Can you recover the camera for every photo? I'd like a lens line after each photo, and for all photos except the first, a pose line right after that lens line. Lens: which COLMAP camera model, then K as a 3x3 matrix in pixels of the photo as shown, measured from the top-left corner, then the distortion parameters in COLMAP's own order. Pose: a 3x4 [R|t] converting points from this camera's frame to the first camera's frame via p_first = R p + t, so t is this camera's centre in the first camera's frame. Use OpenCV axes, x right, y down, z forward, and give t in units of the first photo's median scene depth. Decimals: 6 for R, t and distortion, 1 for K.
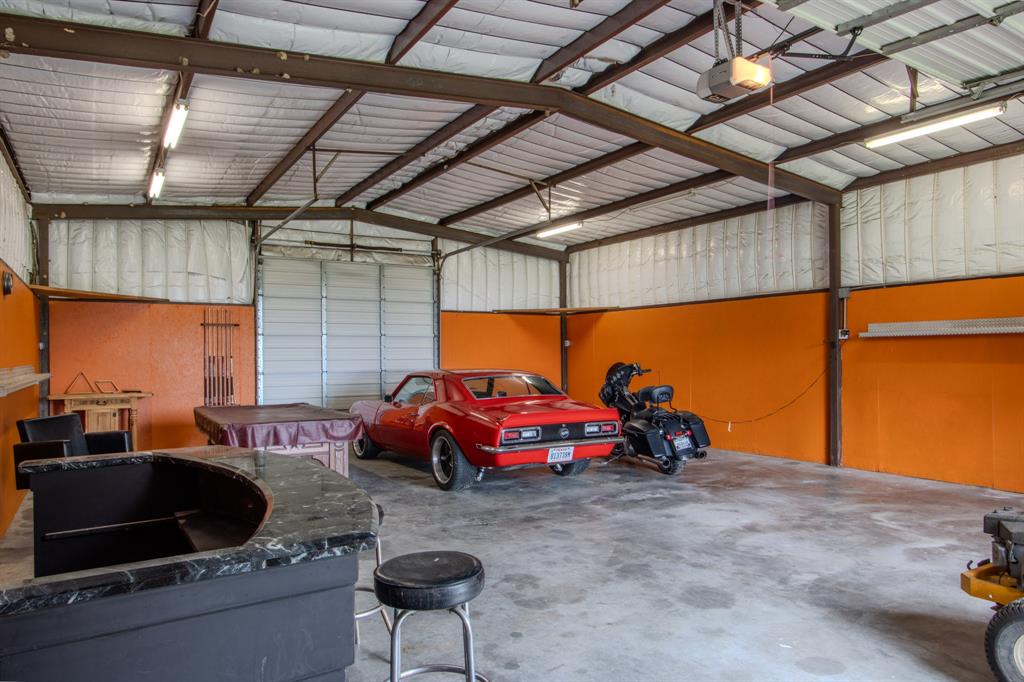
lens RADIAL K [[663.6, 0, 512.0], [0, 663.6, 341.0], [0, 0, 1]] dist [-0.005441, -0.000134]
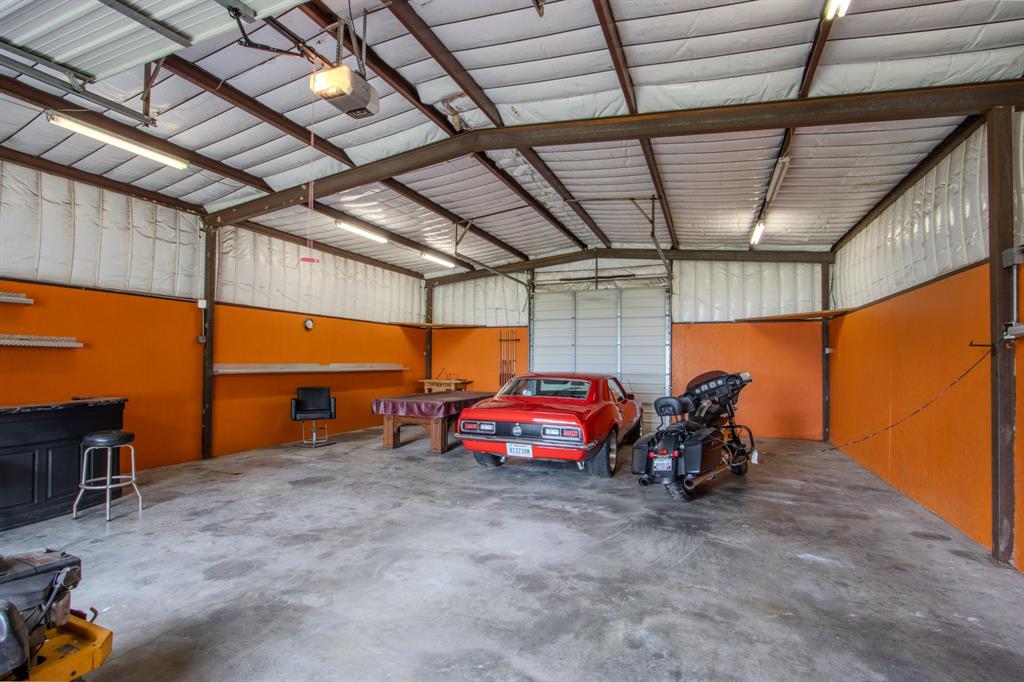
lens RADIAL K [[477.7, 0, 512.0], [0, 477.7, 341.0], [0, 0, 1]] dist [-0.010317, 0.000119]
pose [[0.581190, -0.022527, -0.813456, 0.534213], [0.004323, 0.999688, -0.024596, 0.006310], [0.813756, 0.010779, 0.581106, 0.388925]]
